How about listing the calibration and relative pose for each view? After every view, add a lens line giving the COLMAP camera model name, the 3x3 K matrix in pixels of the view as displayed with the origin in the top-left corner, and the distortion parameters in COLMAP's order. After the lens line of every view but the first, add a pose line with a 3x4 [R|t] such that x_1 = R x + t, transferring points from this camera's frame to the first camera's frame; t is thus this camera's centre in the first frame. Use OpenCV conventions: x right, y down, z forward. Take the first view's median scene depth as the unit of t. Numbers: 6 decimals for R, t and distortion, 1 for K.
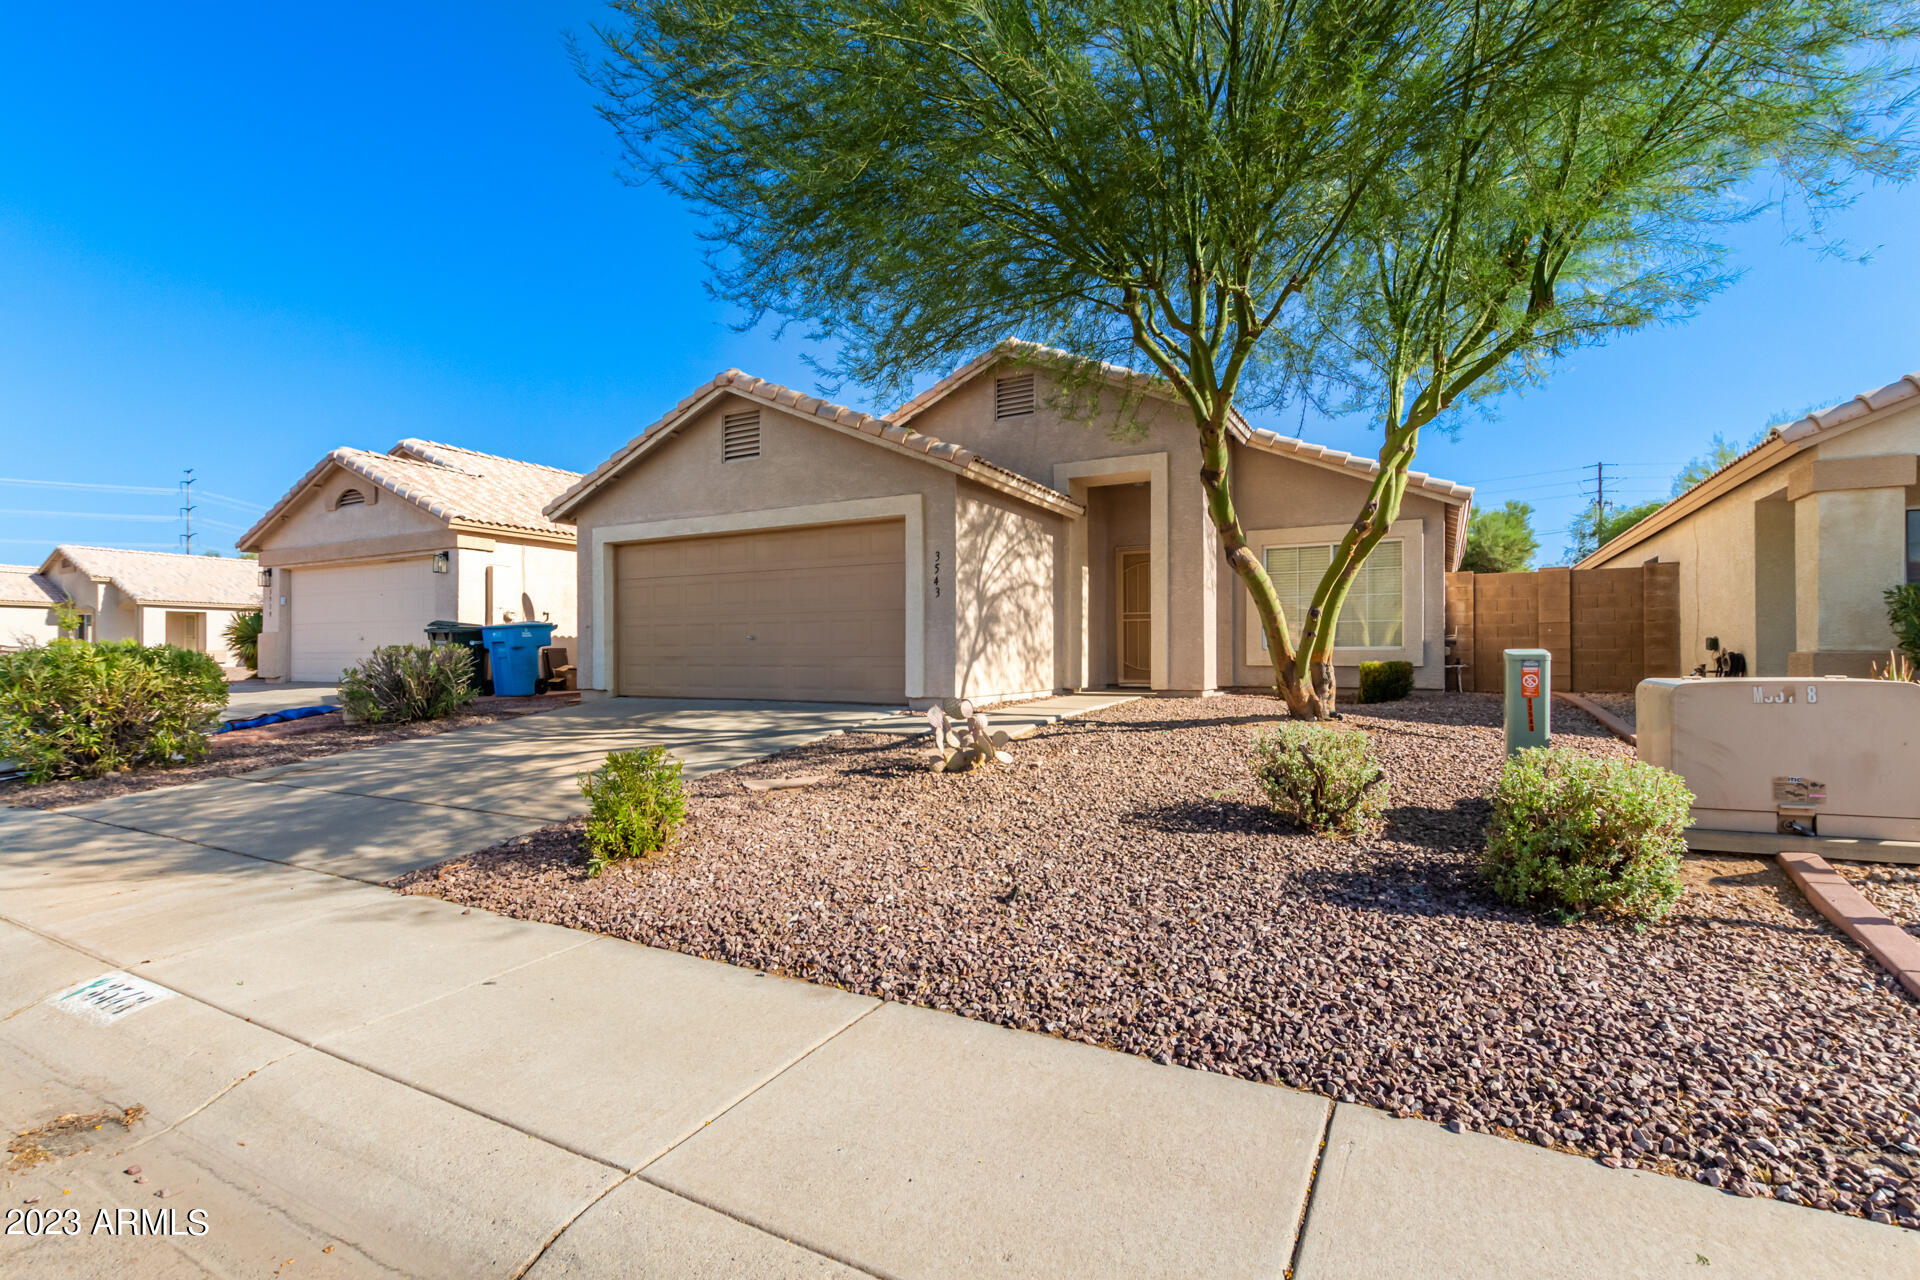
lens RADIAL K [[877.1, 0, 968.6], [0, 877.1, 644.7], [0, 0, 1]] dist [0.013122, -0.003360]
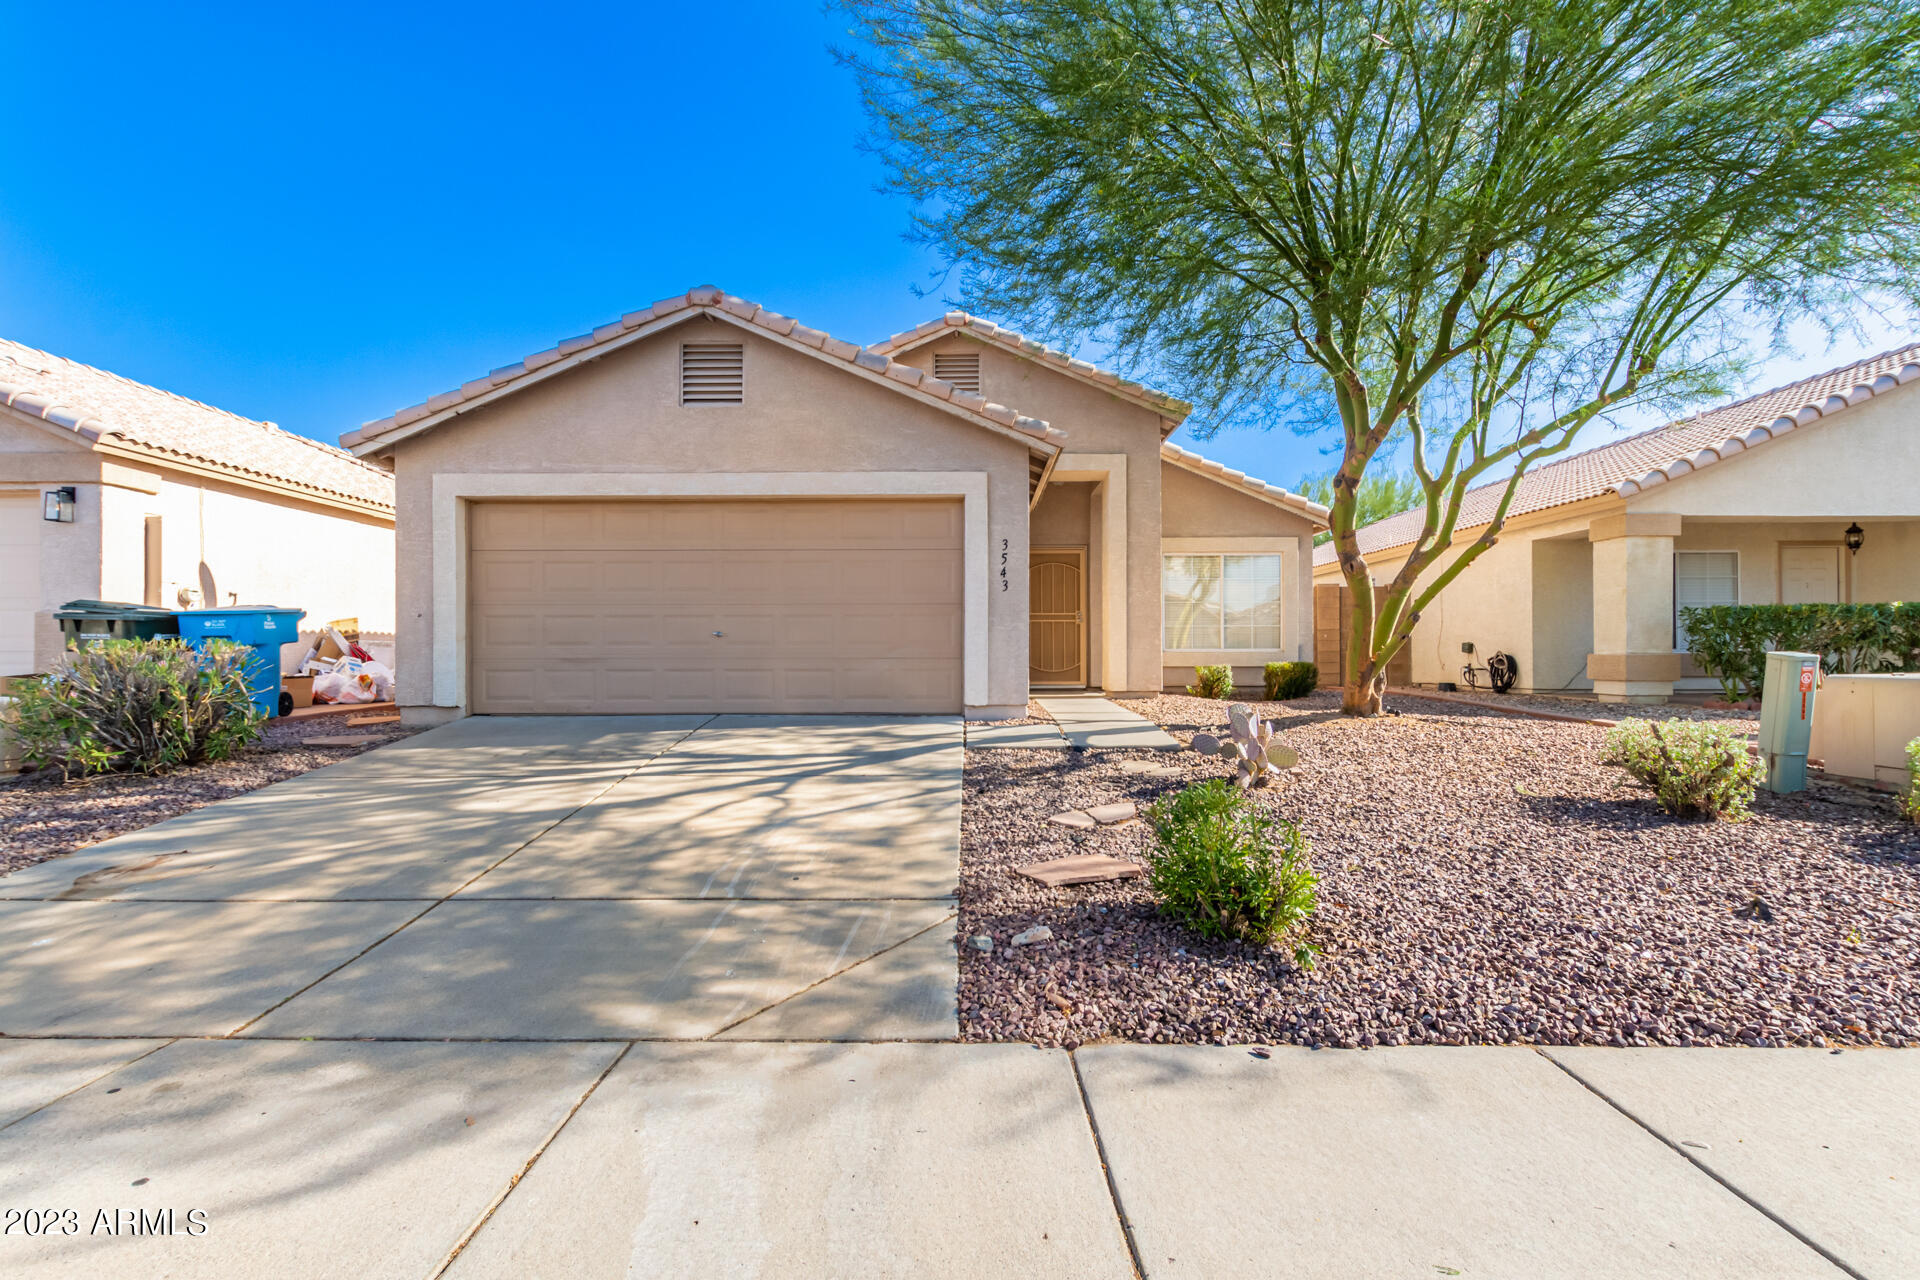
lens RADIAL K [[877.1, 0, 956.4], [0, 877.1, 649.0], [0, 0, 1]] dist [0.013122, -0.003360]
pose [[0.882221, 0.003957, 0.470819, -0.412110], [-0.005487, 0.999983, 0.001877, 0.002195], [-0.470803, -0.004239, 0.882228, 0.203518]]
